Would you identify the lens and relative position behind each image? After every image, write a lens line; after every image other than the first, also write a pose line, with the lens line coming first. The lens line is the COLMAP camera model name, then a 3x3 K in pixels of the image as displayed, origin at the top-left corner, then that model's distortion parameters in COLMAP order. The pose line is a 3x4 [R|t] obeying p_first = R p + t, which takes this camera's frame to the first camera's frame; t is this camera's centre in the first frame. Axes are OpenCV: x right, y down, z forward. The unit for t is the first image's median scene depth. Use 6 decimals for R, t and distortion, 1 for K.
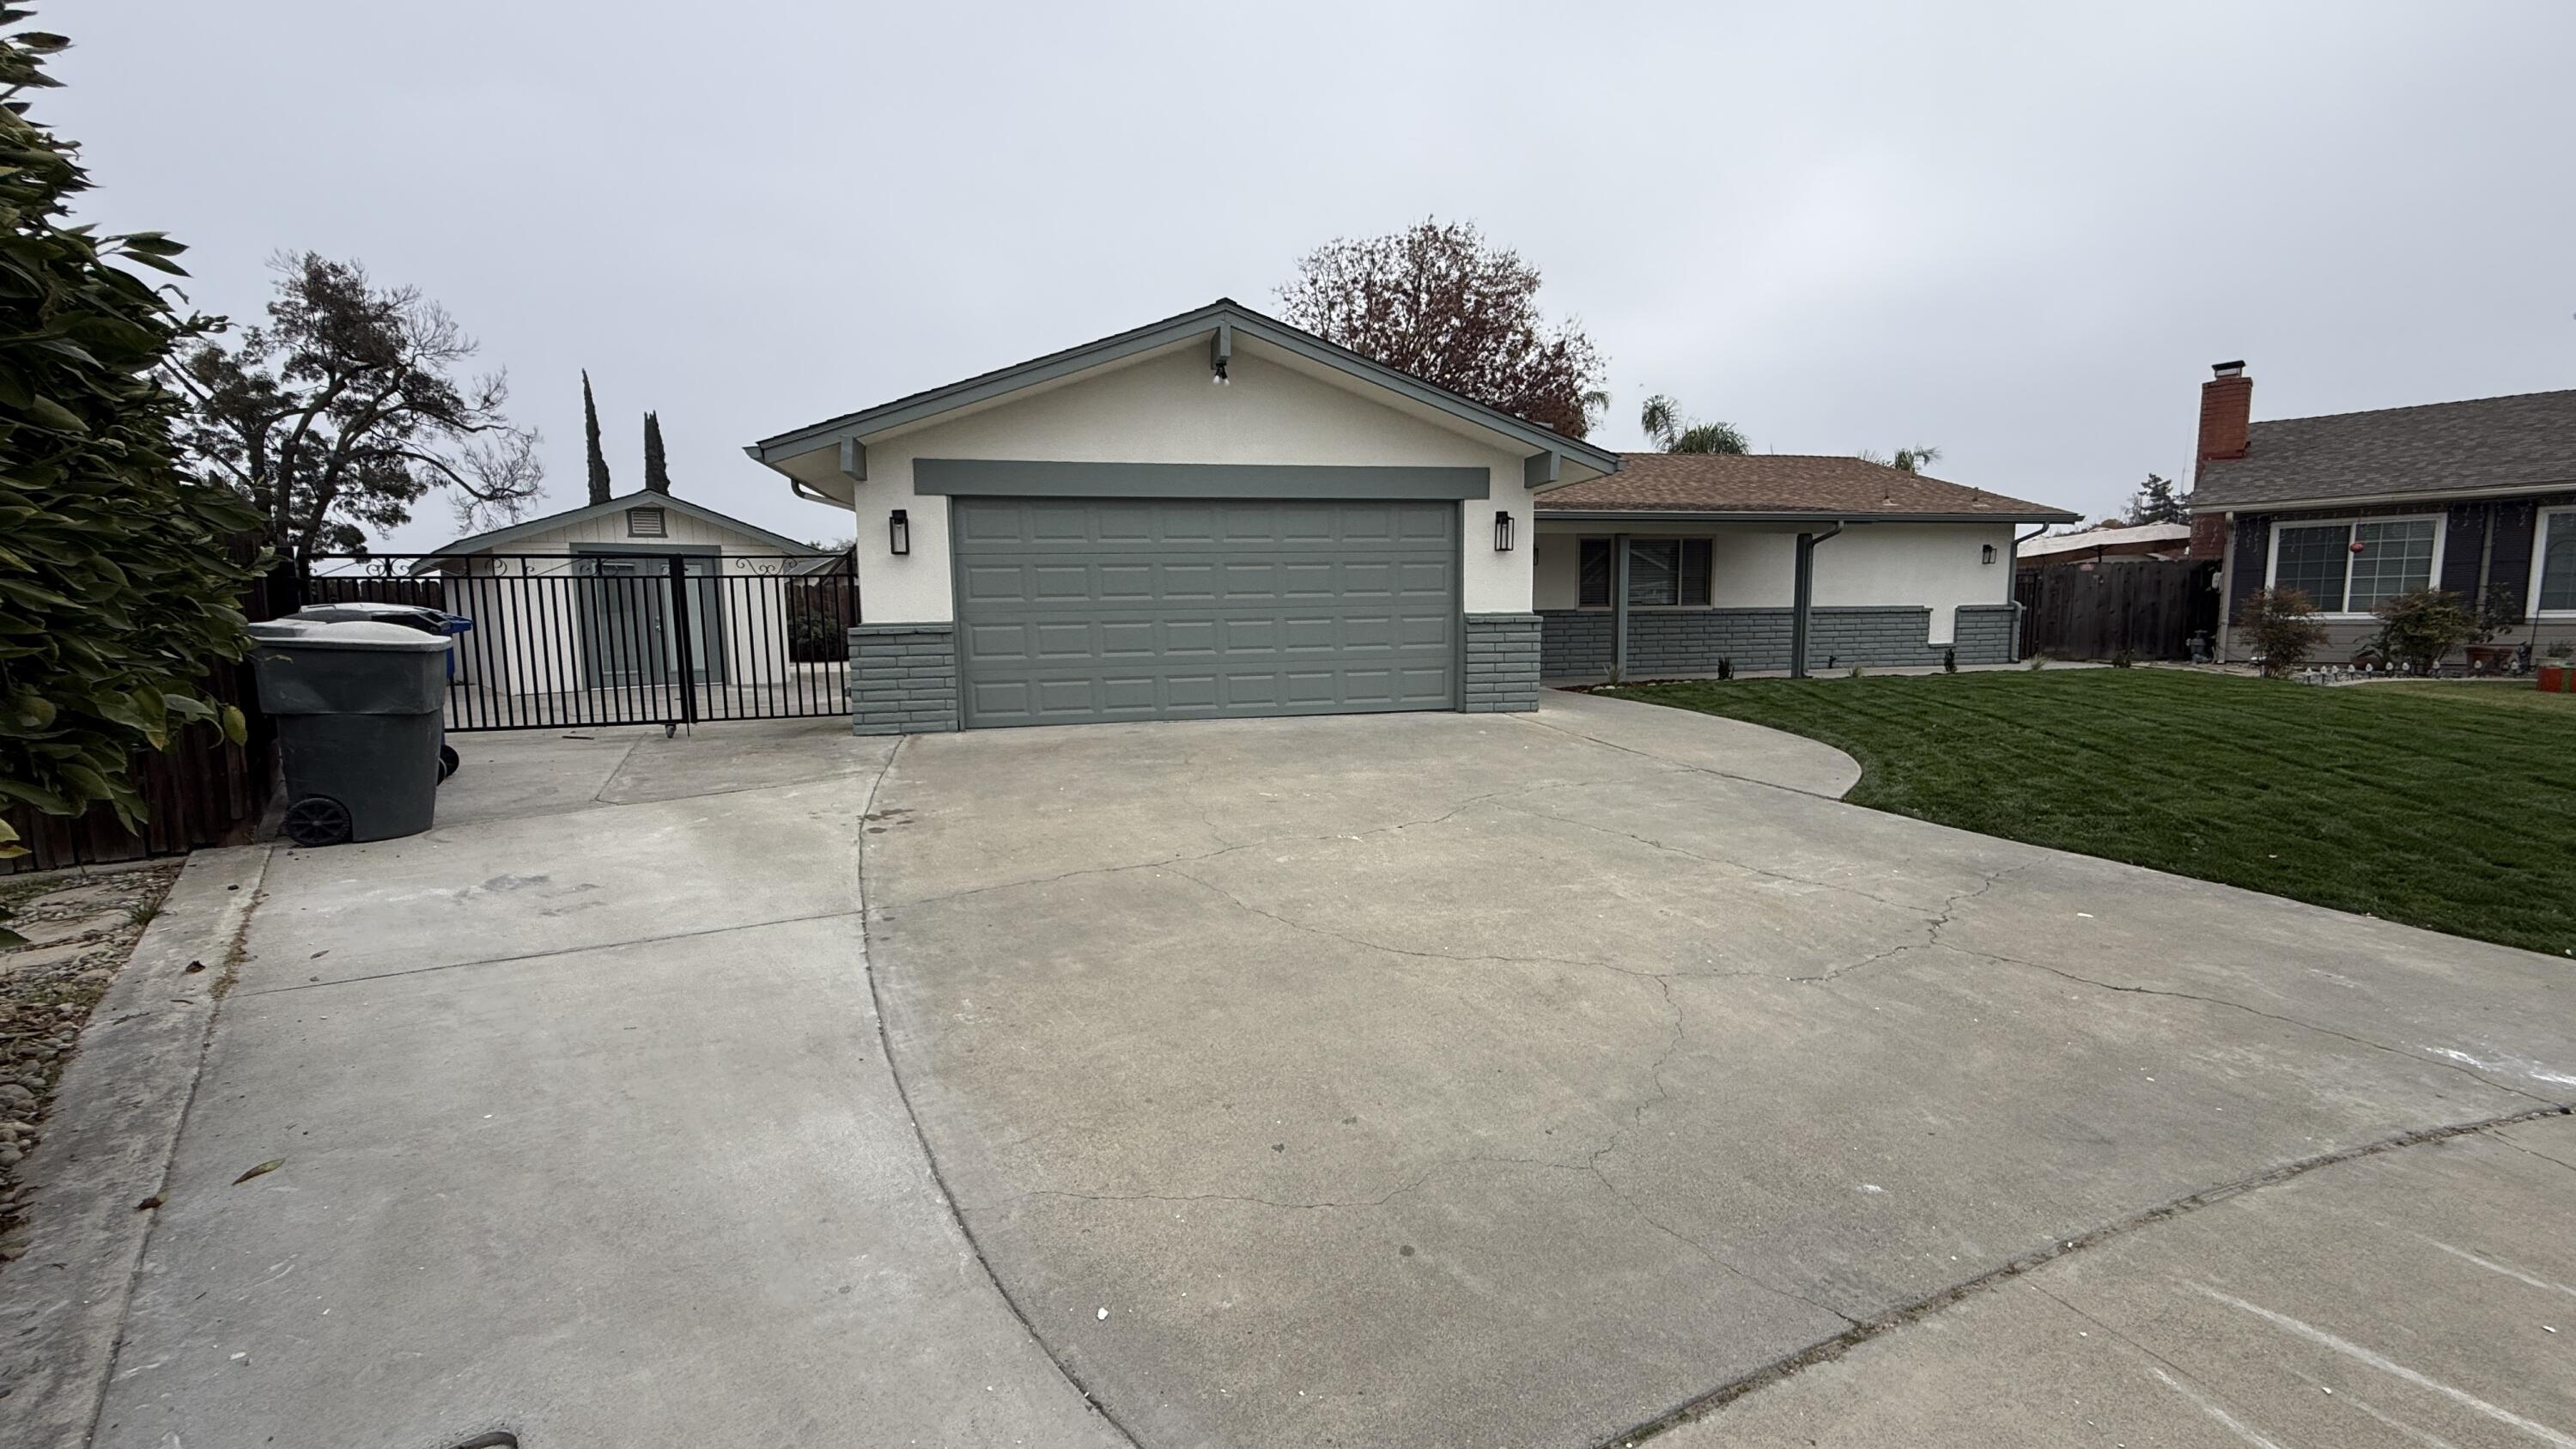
lens RADIAL K [[1025.7, 0, 1287.5], [0, 1025.7, 733.6], [0, 0, 1]] dist [0.000513, -0.000188]
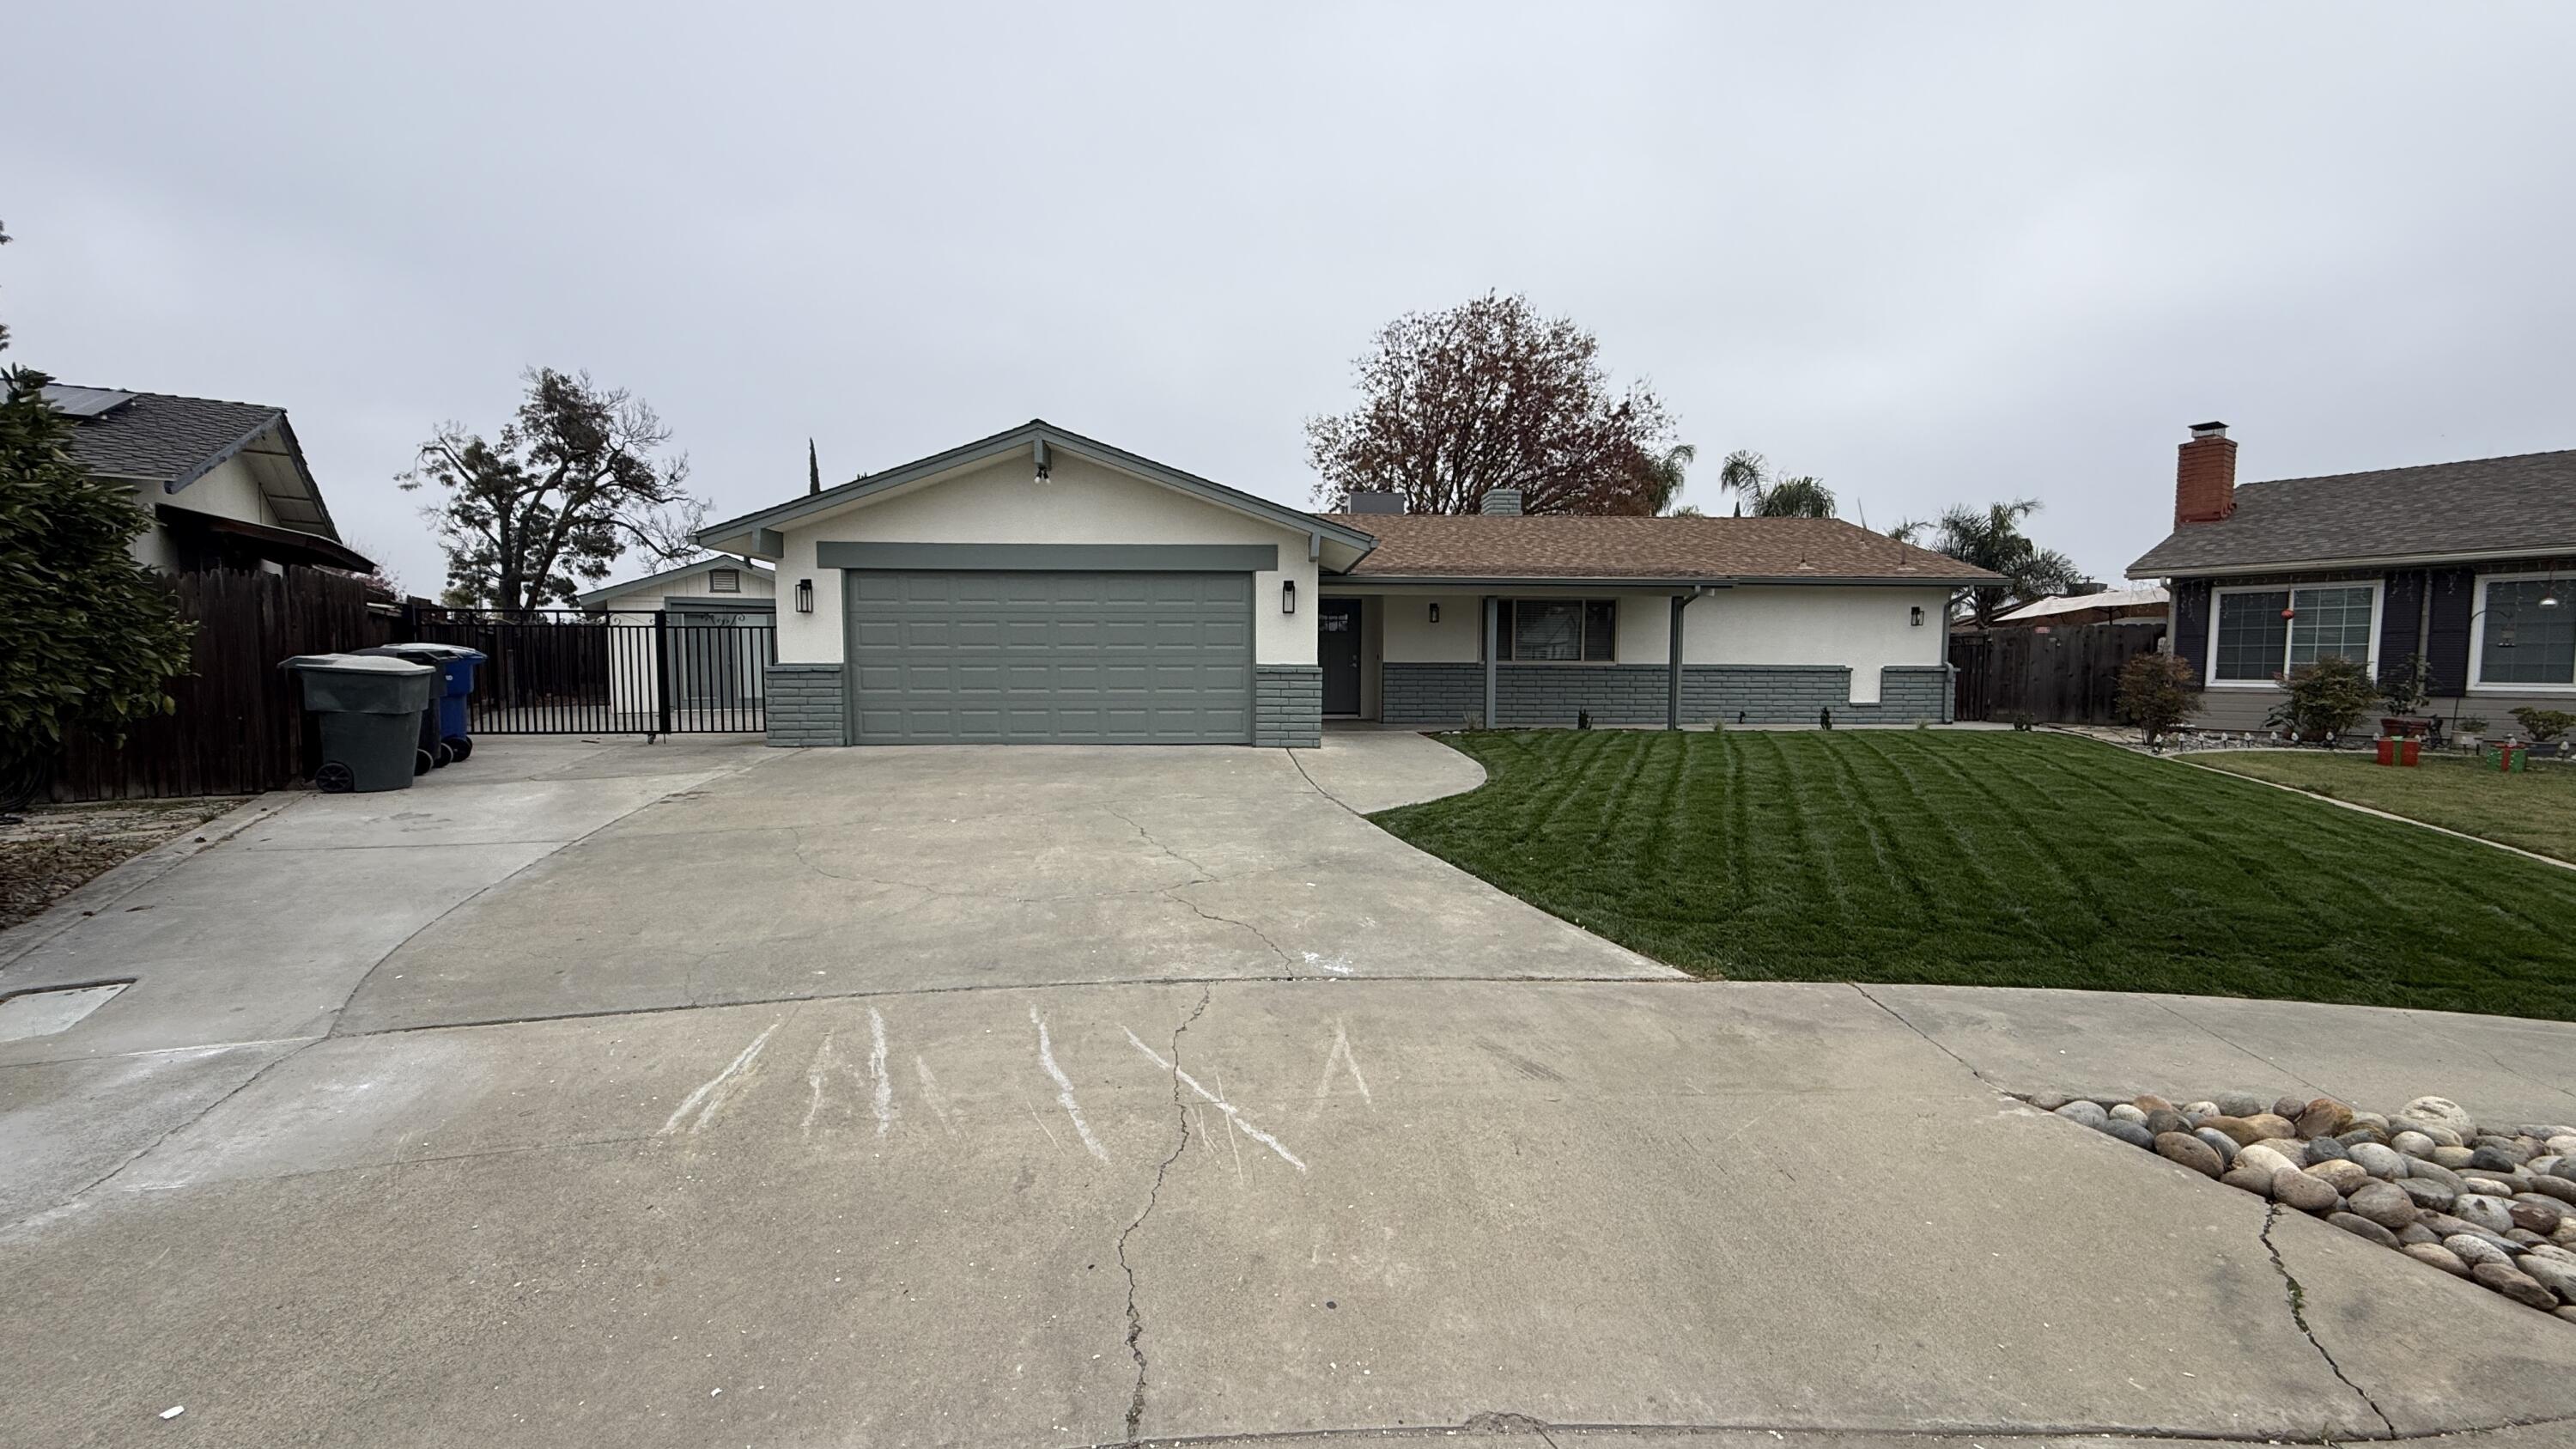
lens RADIAL K [[1025.7, 0, 1286.7], [0, 1025.7, 738.4], [0, 0, 1]] dist [0.000513, -0.000188]
pose [[0.983937, 0.031750, -0.175668, 0.276727], [-0.038702, 0.998591, -0.036293, 0.007880], [0.174268, 0.042509, 0.983780, -0.115319]]
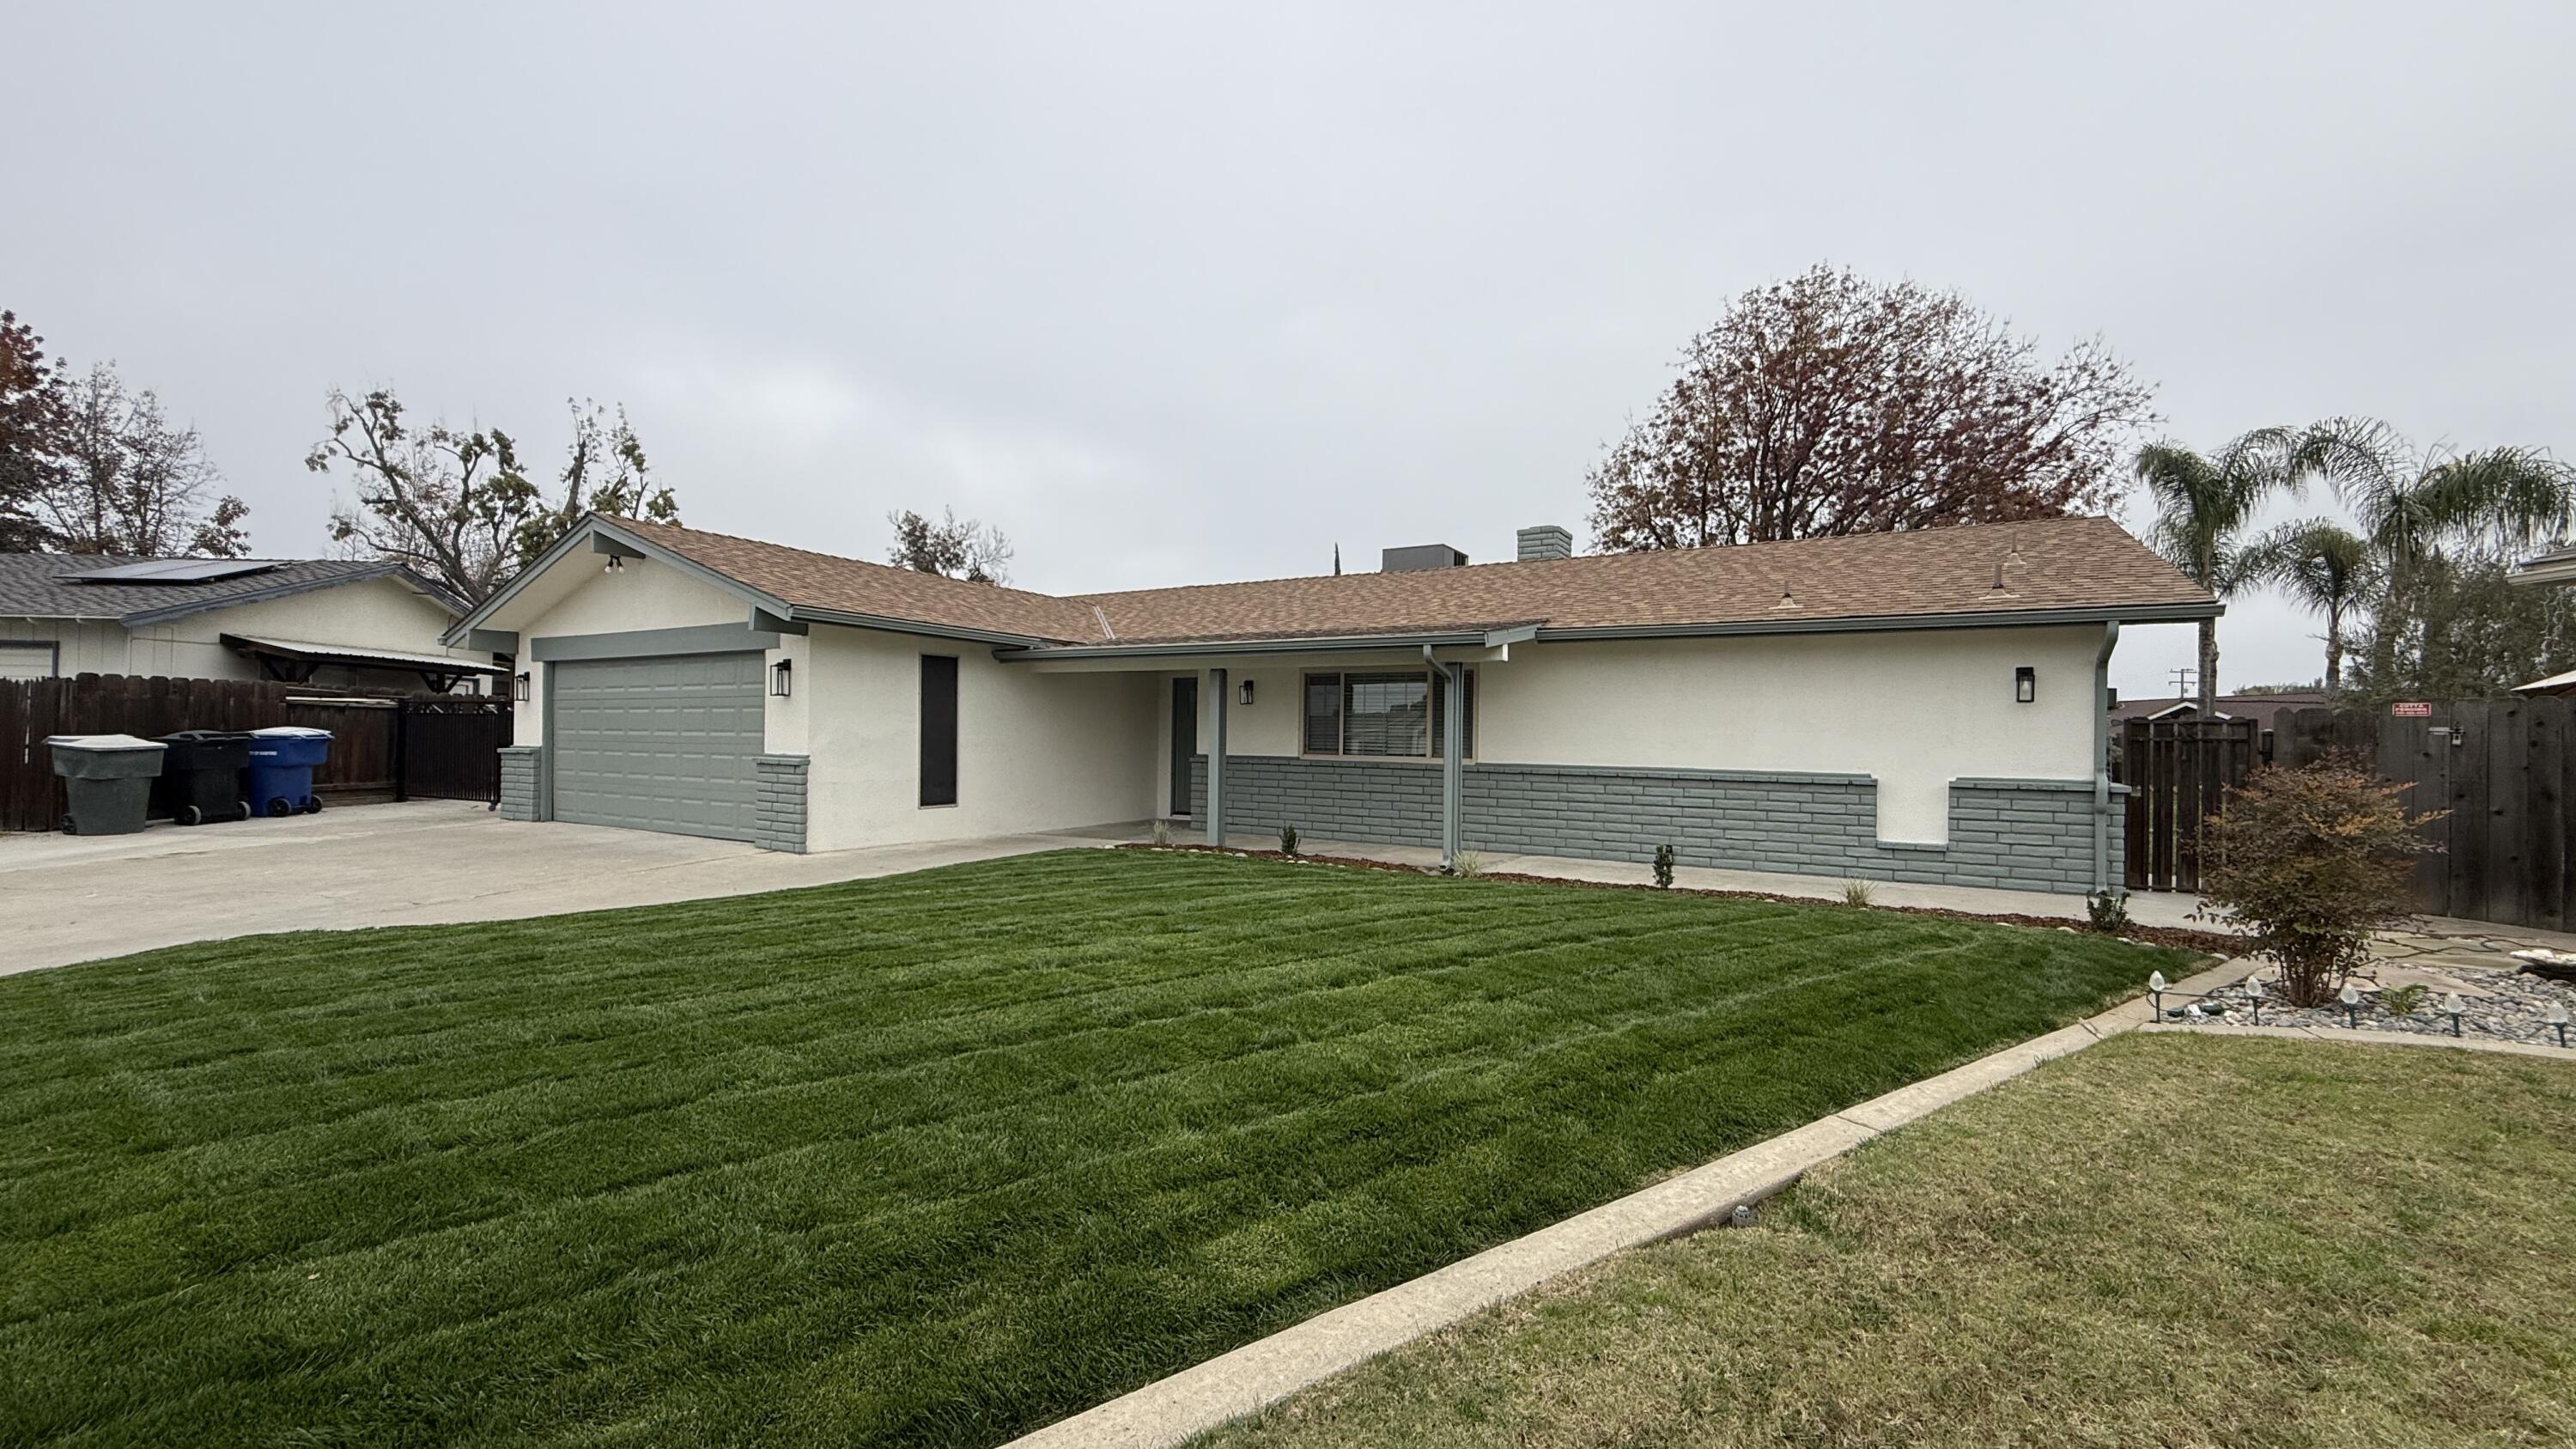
lens RADIAL K [[1025.7, 0, 1282.6], [0, 1025.7, 735.5], [0, 0, 1]] dist [0.000513, -0.000188]
pose [[0.721339, 0.024213, -0.692159, 0.854176], [-0.106778, 0.991328, -0.076600, -0.073364], [0.684302, 0.129161, 0.717669, 0.392960]]
